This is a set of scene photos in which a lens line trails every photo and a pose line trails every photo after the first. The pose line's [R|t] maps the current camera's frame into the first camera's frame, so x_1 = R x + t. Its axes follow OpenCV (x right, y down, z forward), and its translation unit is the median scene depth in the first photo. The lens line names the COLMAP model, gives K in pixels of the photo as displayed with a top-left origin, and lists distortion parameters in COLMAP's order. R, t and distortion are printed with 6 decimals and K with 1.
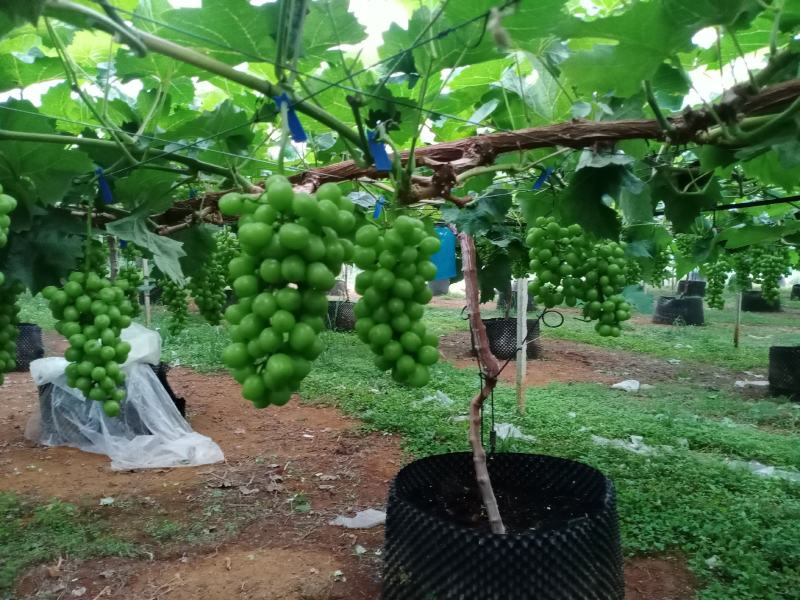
lens RADIAL K [[635.0, 0, 400.0], [0, 635.0, 300.0], [0, 0, 1]] dist [0.088274, -0.172037]
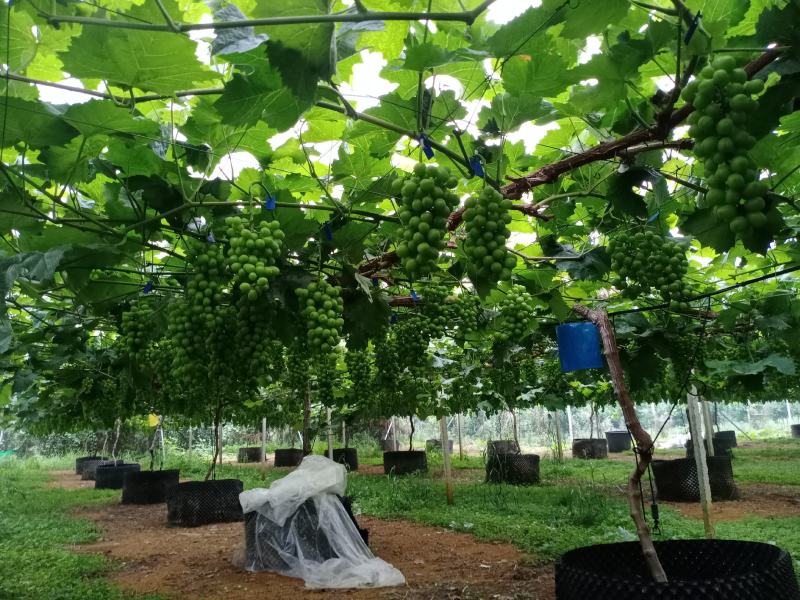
lens RADIAL K [[635.0, 0, 400.0], [0, 635.0, 300.0], [0, 0, 1]] dist [0.088274, -0.172037]
pose [[0.963549, -0.104202, -0.246403, 0.022455], [0.036528, 0.963645, -0.264678, 0.082272], [0.265025, 0.246029, 0.932326, -0.087797]]
